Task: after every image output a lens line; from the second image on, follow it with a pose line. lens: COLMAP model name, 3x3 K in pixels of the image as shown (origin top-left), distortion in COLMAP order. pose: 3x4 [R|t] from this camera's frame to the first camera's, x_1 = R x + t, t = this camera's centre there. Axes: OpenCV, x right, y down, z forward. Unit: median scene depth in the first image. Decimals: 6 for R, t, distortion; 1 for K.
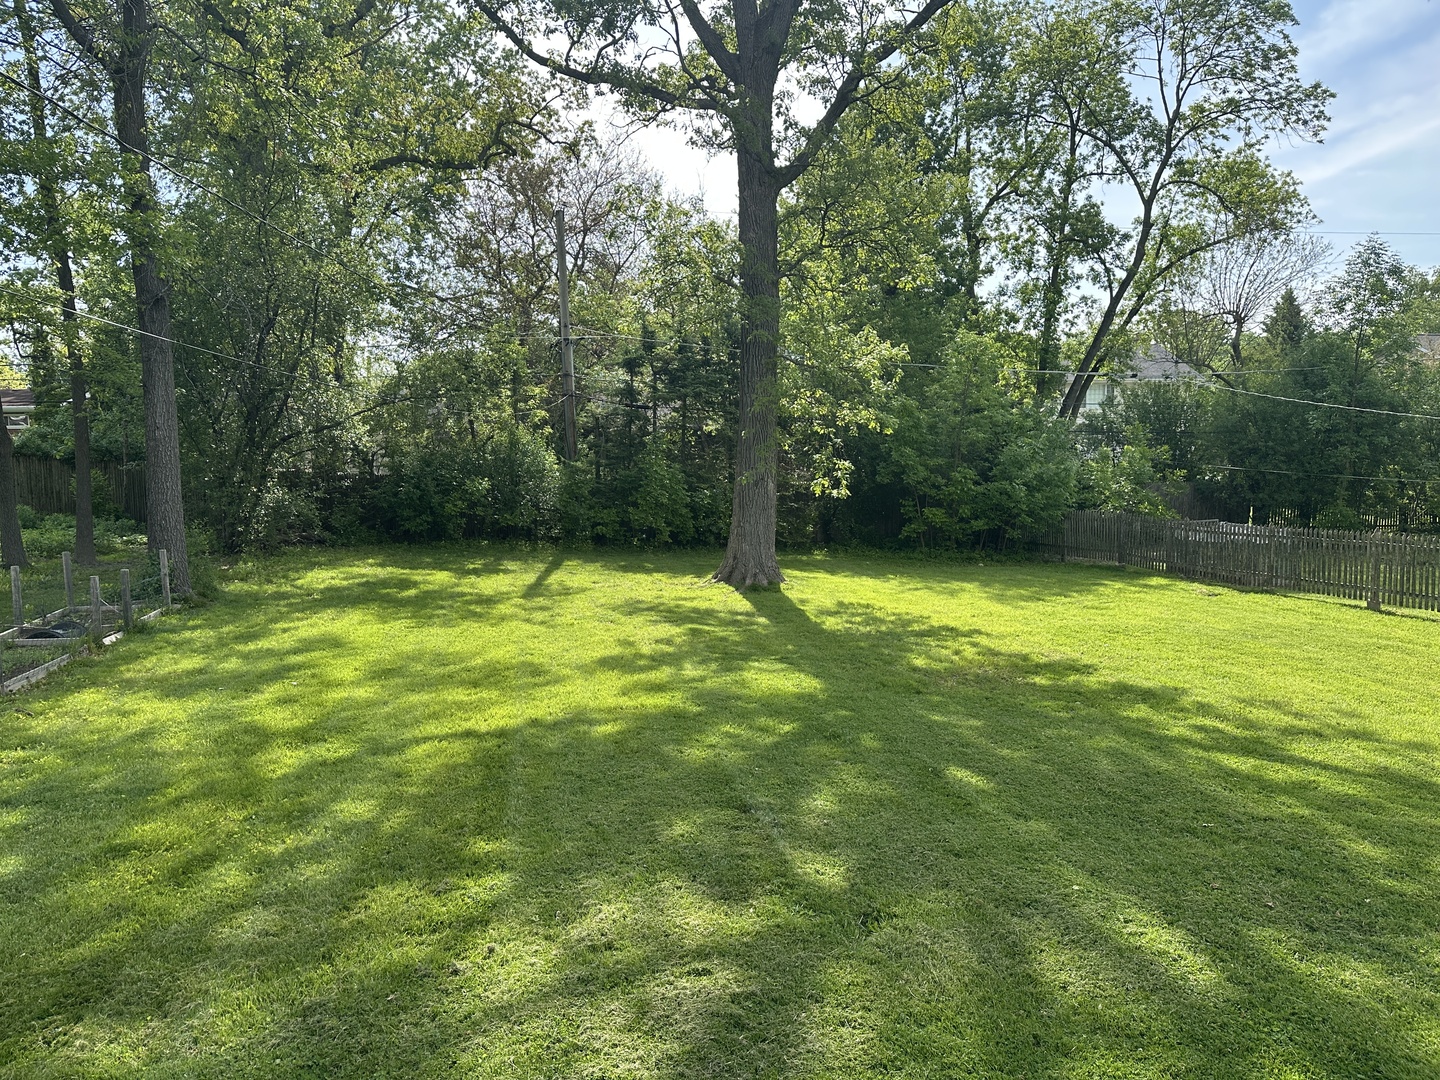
lens RADIAL K [[1009.6, 0, 751.1], [0, 1009.6, 557.7], [0, 0, 1]] dist [0.066516, -0.044076]
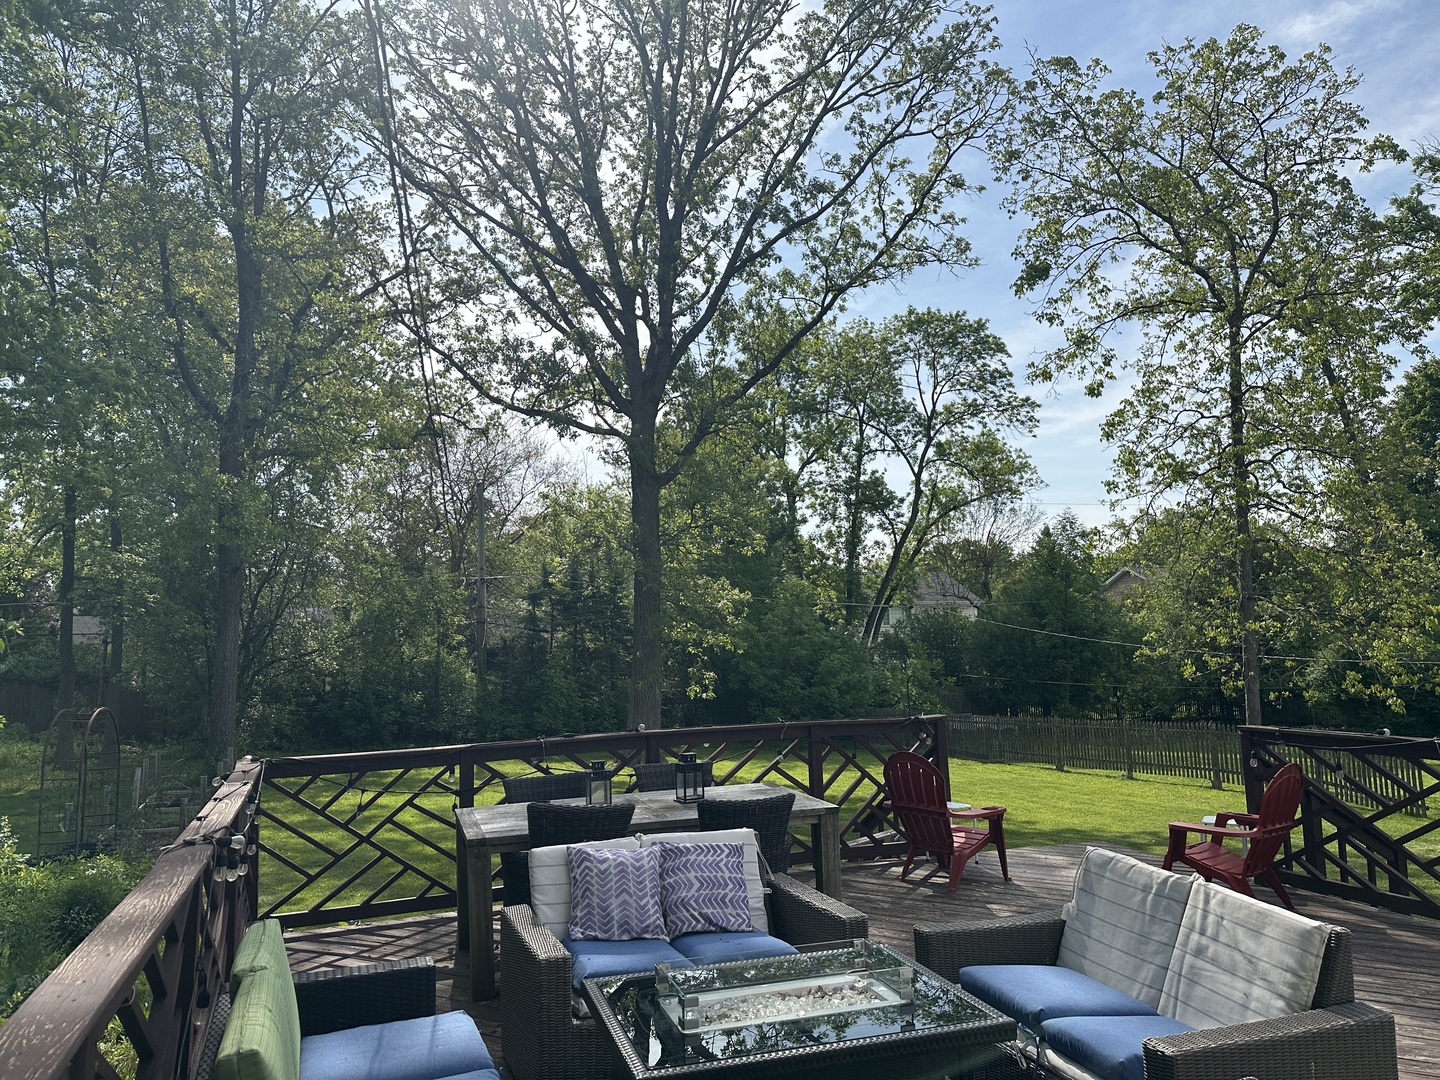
lens RADIAL K [[1009.6, 0, 724.5], [0, 1009.6, 533.3], [0, 0, 1]] dist [0.066516, -0.044076]
pose [[0.989629, 0.009070, 0.143358, -0.047947], [0.023567, 0.974228, -0.224329, 0.016267], [-0.141698, 0.225381, 0.963911, -0.211935]]
